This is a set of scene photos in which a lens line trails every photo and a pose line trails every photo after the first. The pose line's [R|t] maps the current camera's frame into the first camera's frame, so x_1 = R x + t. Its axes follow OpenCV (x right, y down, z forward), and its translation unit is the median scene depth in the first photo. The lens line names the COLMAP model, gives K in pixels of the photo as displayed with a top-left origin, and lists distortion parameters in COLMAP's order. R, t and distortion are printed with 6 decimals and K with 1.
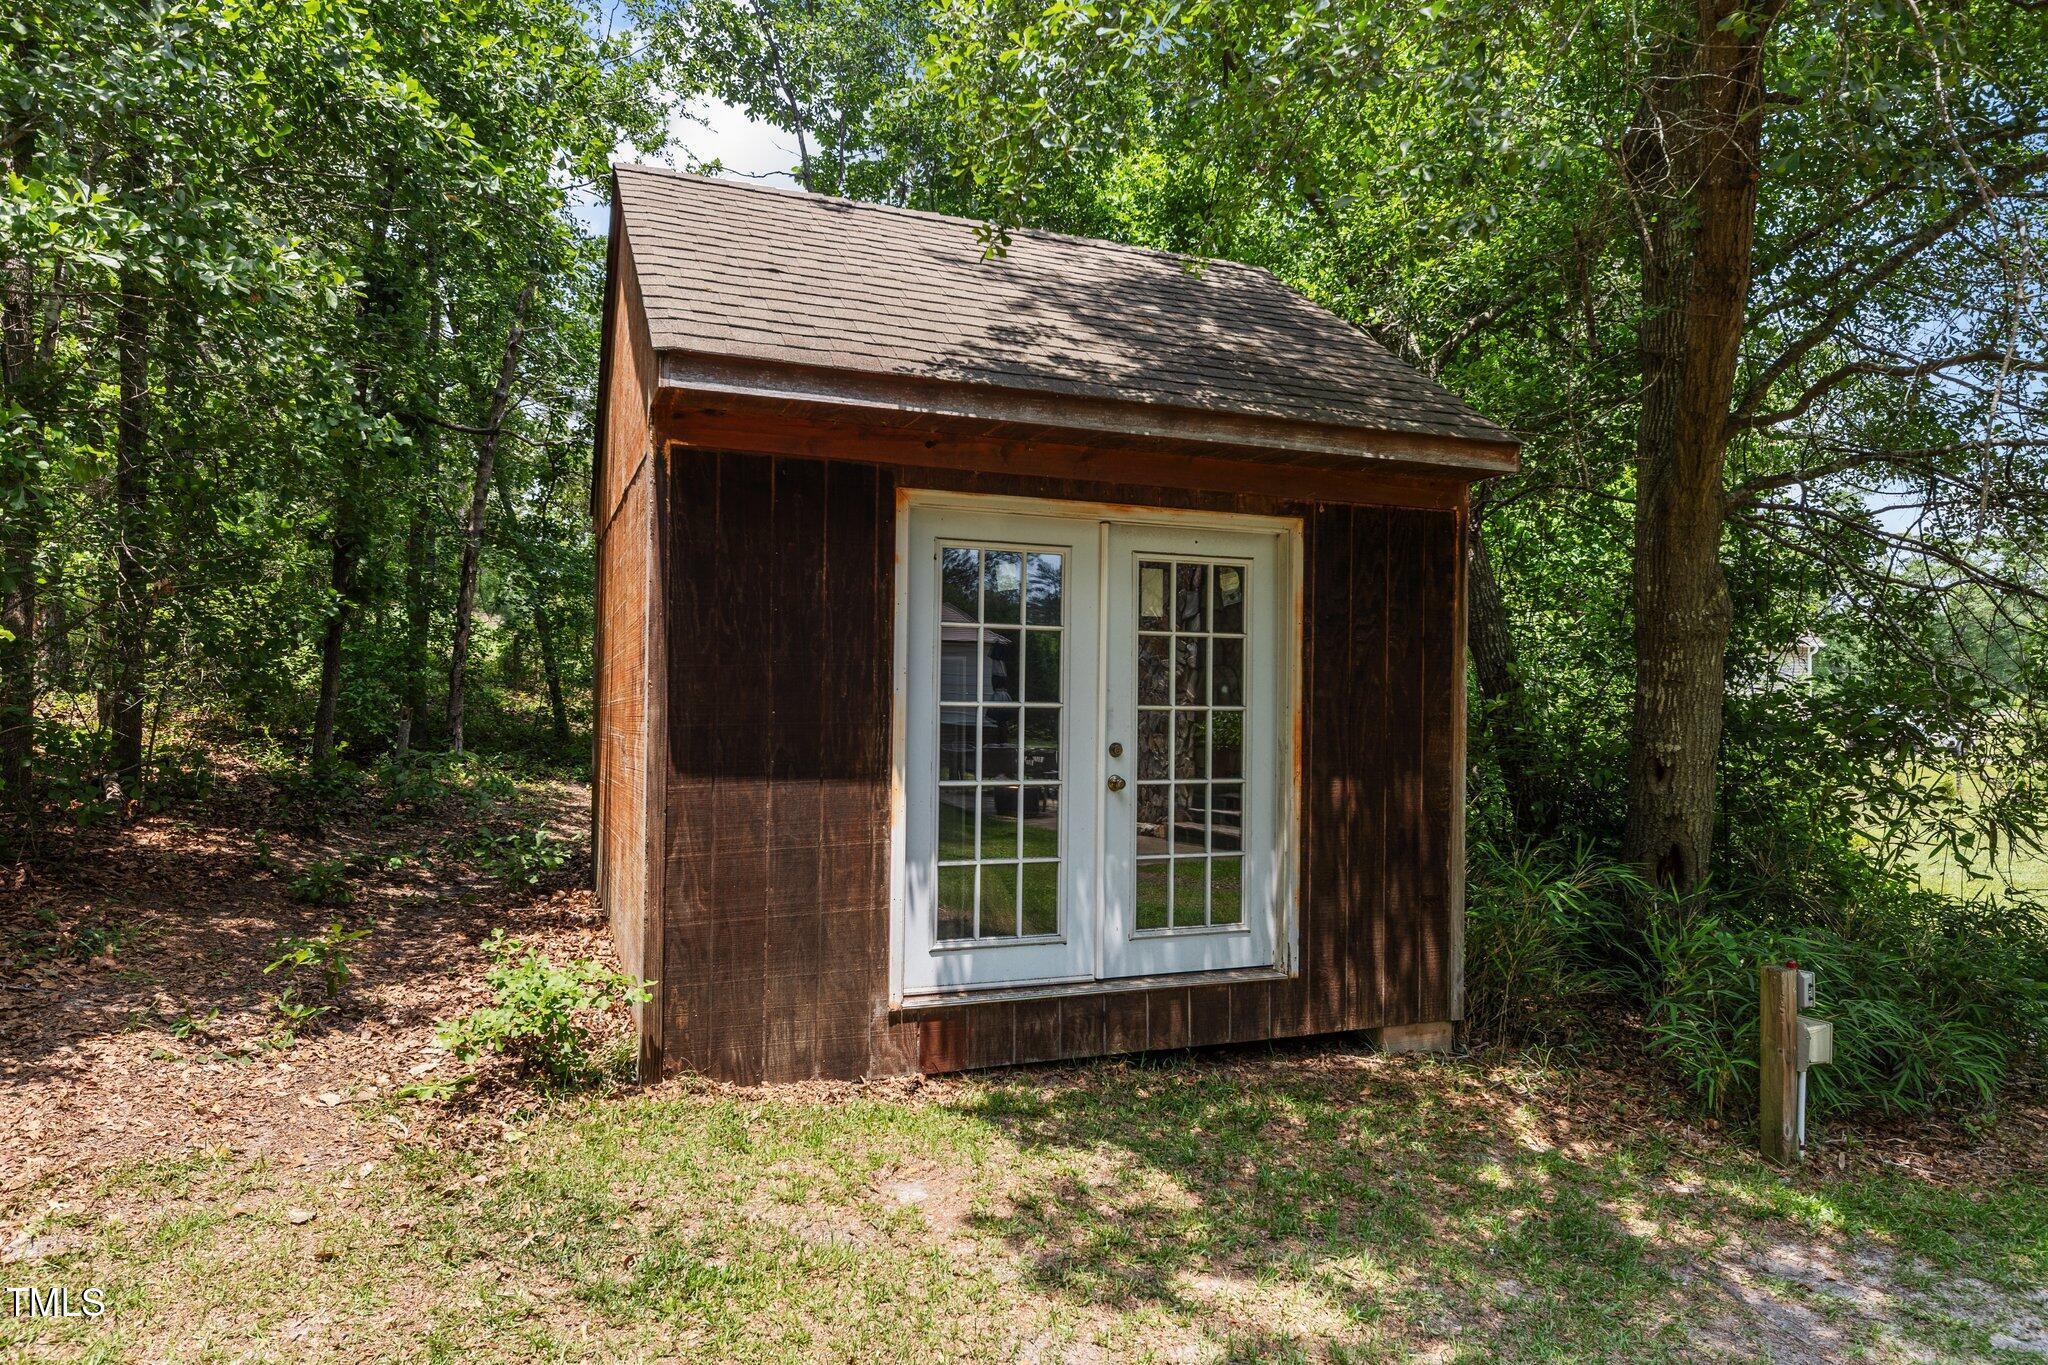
lens RADIAL K [[1282.7, 0, 1024.6], [0, 1282.7, 683.7], [0, 0, 1]] dist [0.000312, 0.000102]
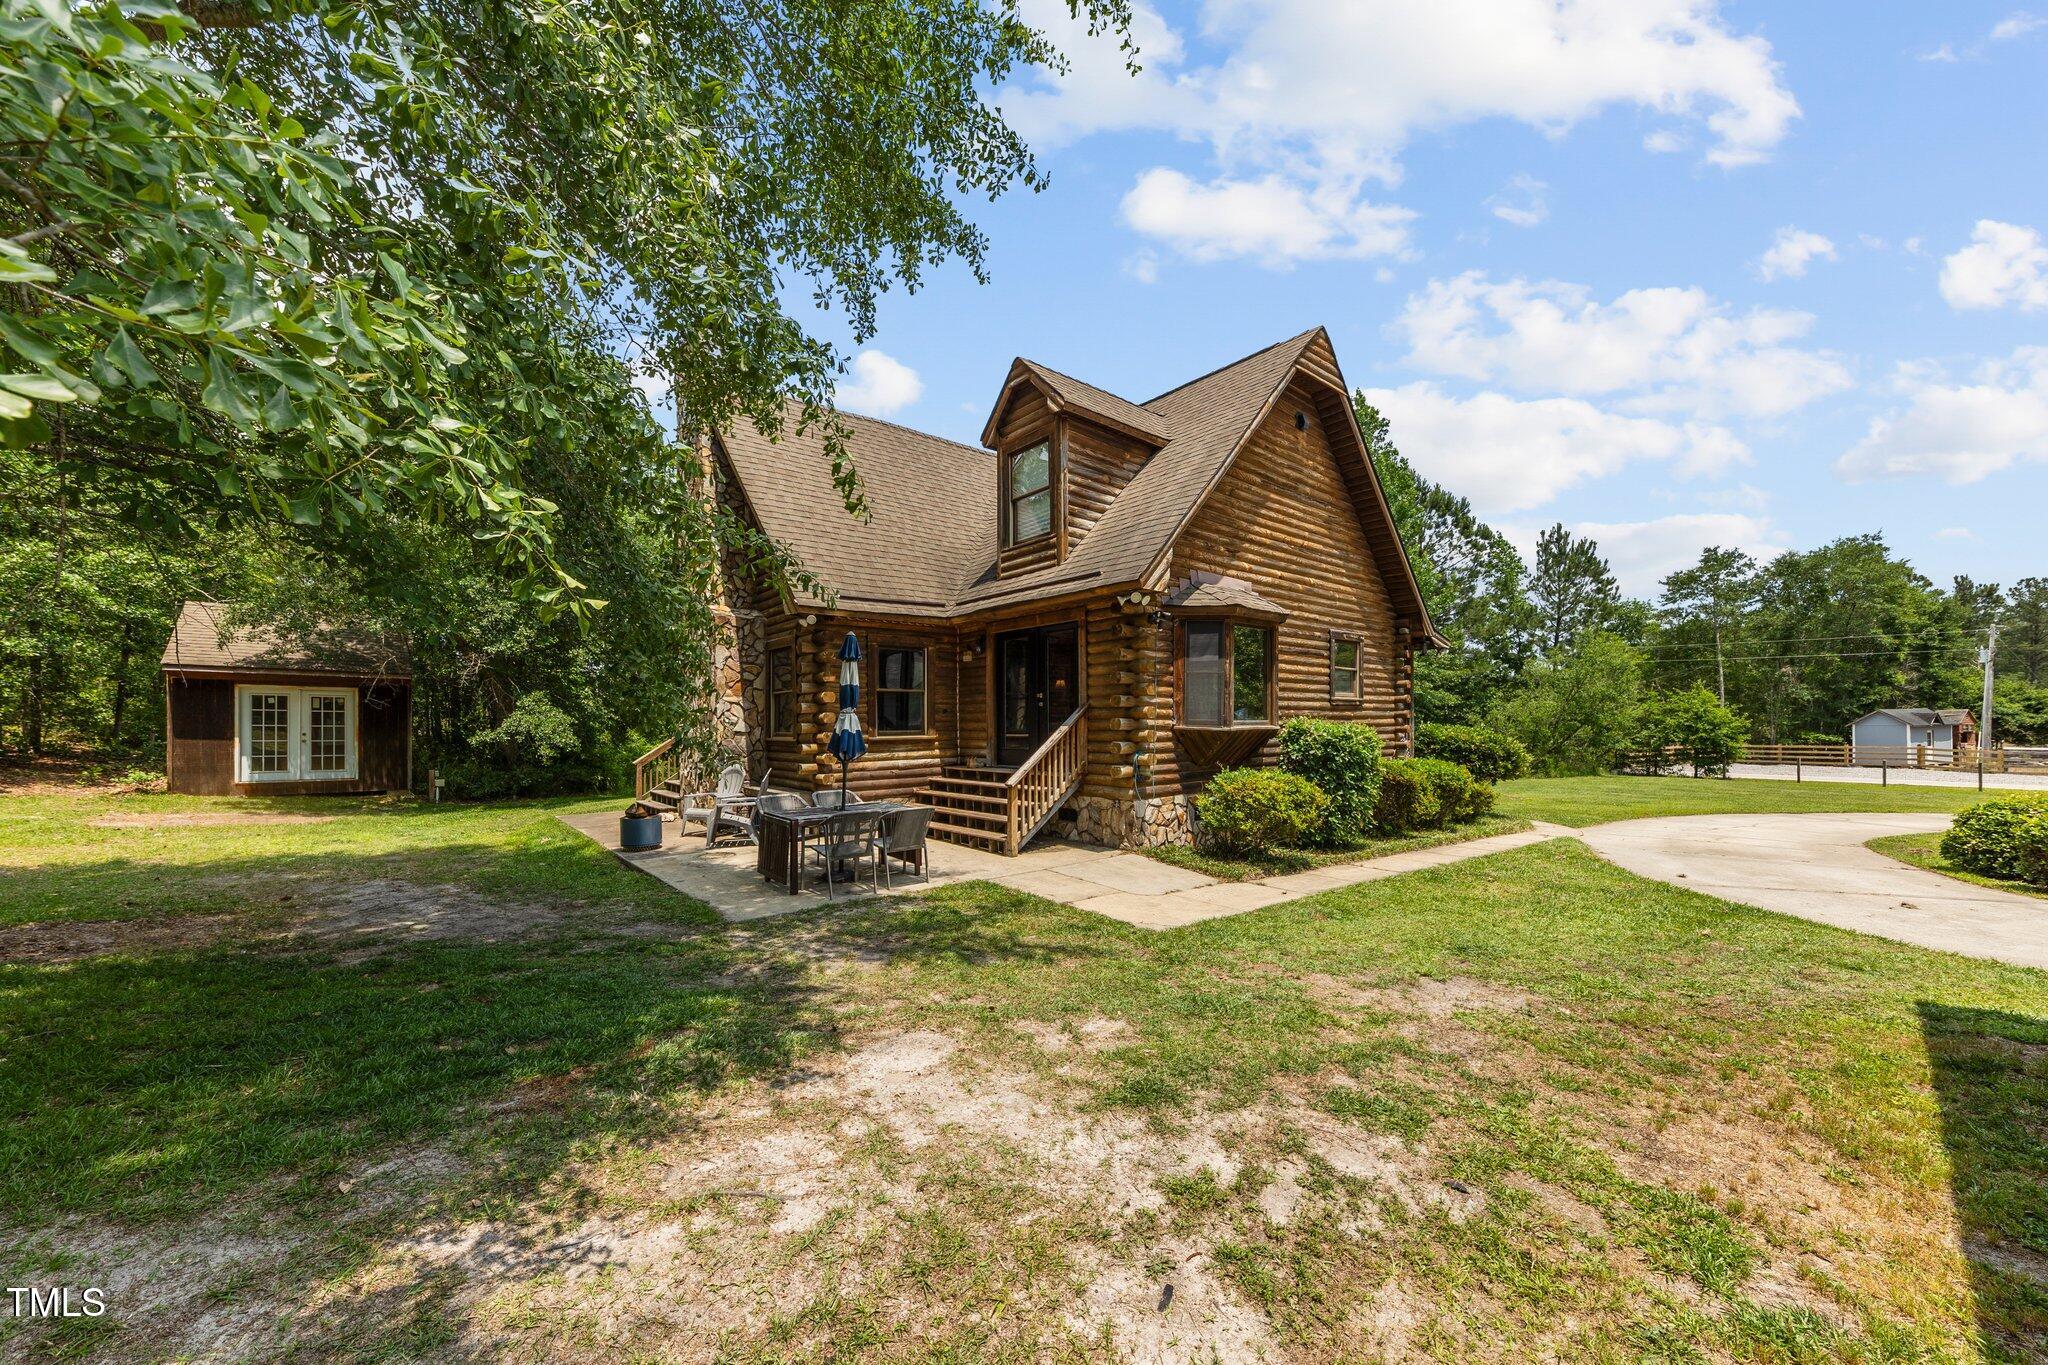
lens RADIAL K [[737.0, 0, 1026.9], [0, 737.0, 727.7], [0, 0, 1]] dist [0.000183, -0.000007]
pose [[0.951460, -0.006186, 0.307711, 1.934248], [0.007196, 0.999972, -0.002149, 0.054045], [-0.307689, 0.004259, 0.951478, -2.711060]]
